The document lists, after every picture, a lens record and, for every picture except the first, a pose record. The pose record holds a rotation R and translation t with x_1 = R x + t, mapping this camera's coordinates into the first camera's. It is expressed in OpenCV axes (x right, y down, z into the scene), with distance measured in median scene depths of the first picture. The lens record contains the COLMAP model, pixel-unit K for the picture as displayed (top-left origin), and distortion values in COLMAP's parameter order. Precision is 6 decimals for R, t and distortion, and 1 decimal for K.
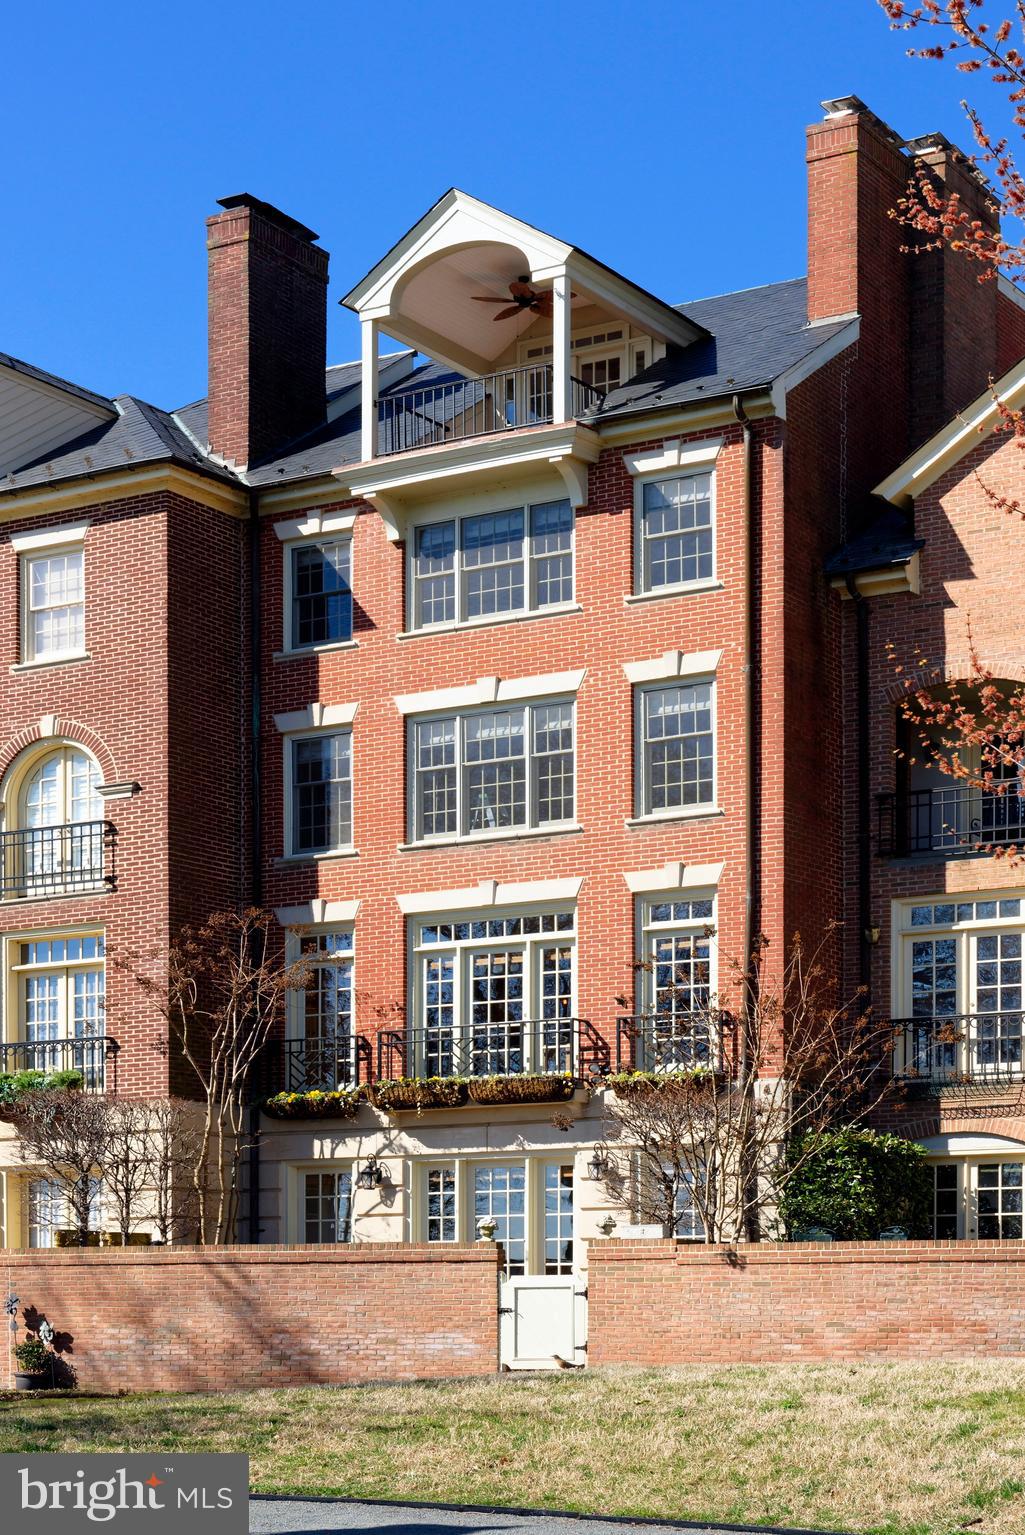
lens RADIAL K [[2825.3, 0, 512.5], [0, 2825.3, 767.5], [0, 0, 1]] dist [0.013902, -0.121454]
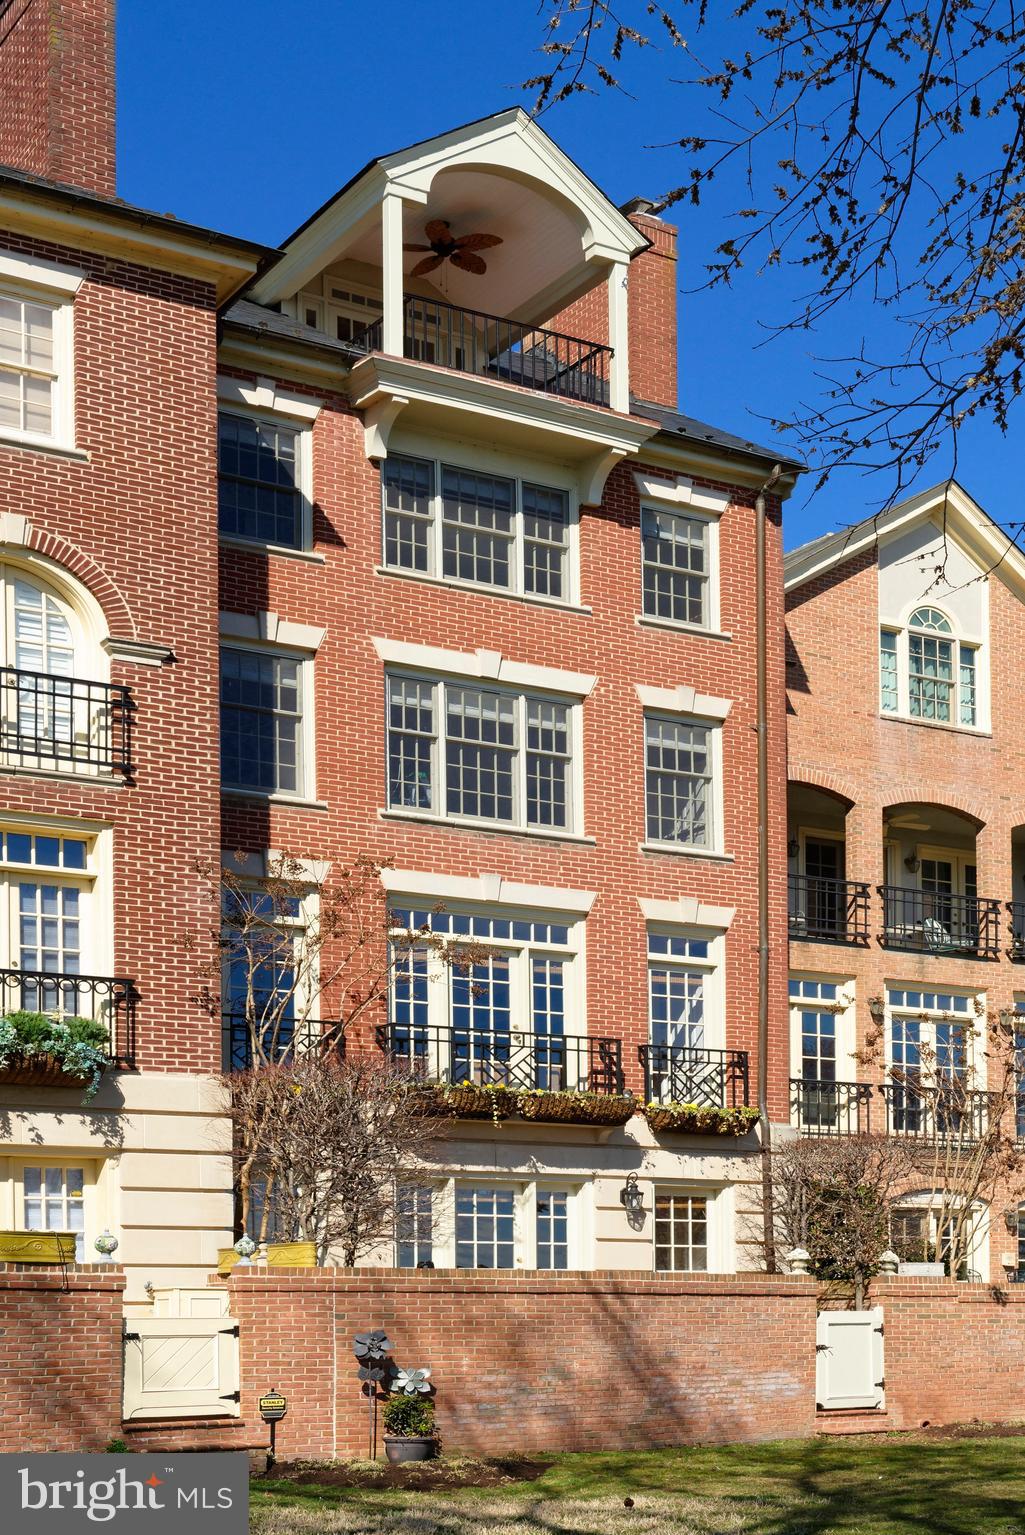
lens RADIAL K [[2177.7, 0, 511.6], [0, 2177.7, 1008.9], [0, 0, 1]] dist [-0.008590, 0.014173]
pose [[0.436492, 0.128620, 0.890467, -0.629782], [-0.169857, 0.983711, -0.058827, 0.124245], [-0.883529, -0.125575, 0.451230, 0.684407]]
